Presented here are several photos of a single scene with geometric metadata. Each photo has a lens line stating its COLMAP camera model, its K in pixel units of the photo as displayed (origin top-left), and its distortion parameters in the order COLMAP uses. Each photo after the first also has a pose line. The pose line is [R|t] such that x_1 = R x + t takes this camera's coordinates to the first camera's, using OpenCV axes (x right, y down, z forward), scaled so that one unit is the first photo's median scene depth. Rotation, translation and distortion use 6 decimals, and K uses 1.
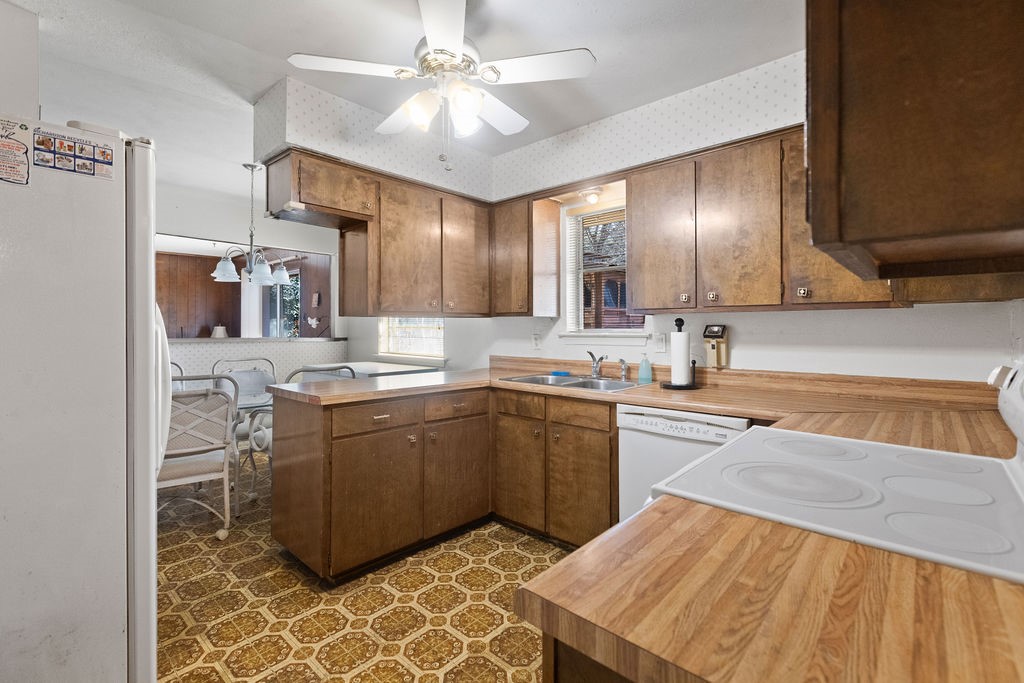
lens RADIAL K [[463.7, 0, 503.6], [0, 463.7, 324.9], [0, 0, 1]] dist [0.000995, 0.000414]
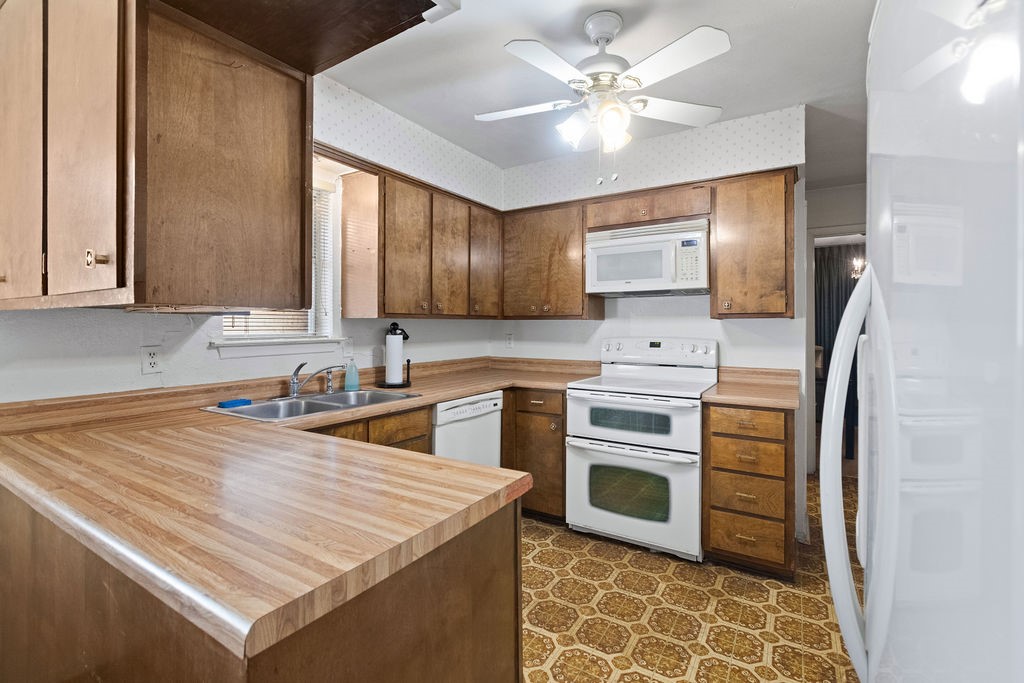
lens RADIAL K [[463.7, 0, 512.4], [0, 463.7, 326.5], [0, 0, 1]] dist [0.000995, 0.000414]
pose [[-0.185687, -0.001163, 0.982608, -0.872739], [-0.004980, 0.999988, 0.000242, -0.007836], [-0.982596, -0.004848, -0.185690, 1.084501]]
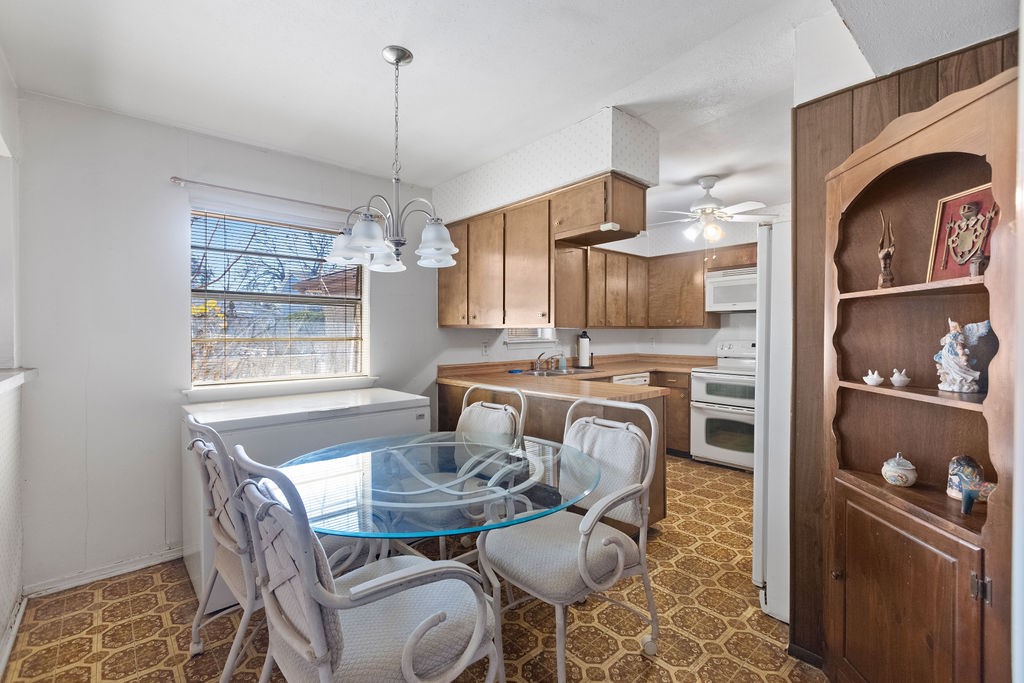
lens RADIAL K [[463.7, 0, 514.9], [0, 463.7, 339.5], [0, 0, 1]] dist [0.000995, 0.000414]
pose [[0.087027, -0.015859, 0.996080, -1.769758], [-0.002791, 0.999865, 0.016163, -0.011822], [-0.996202, -0.004187, 0.086972, 1.303061]]
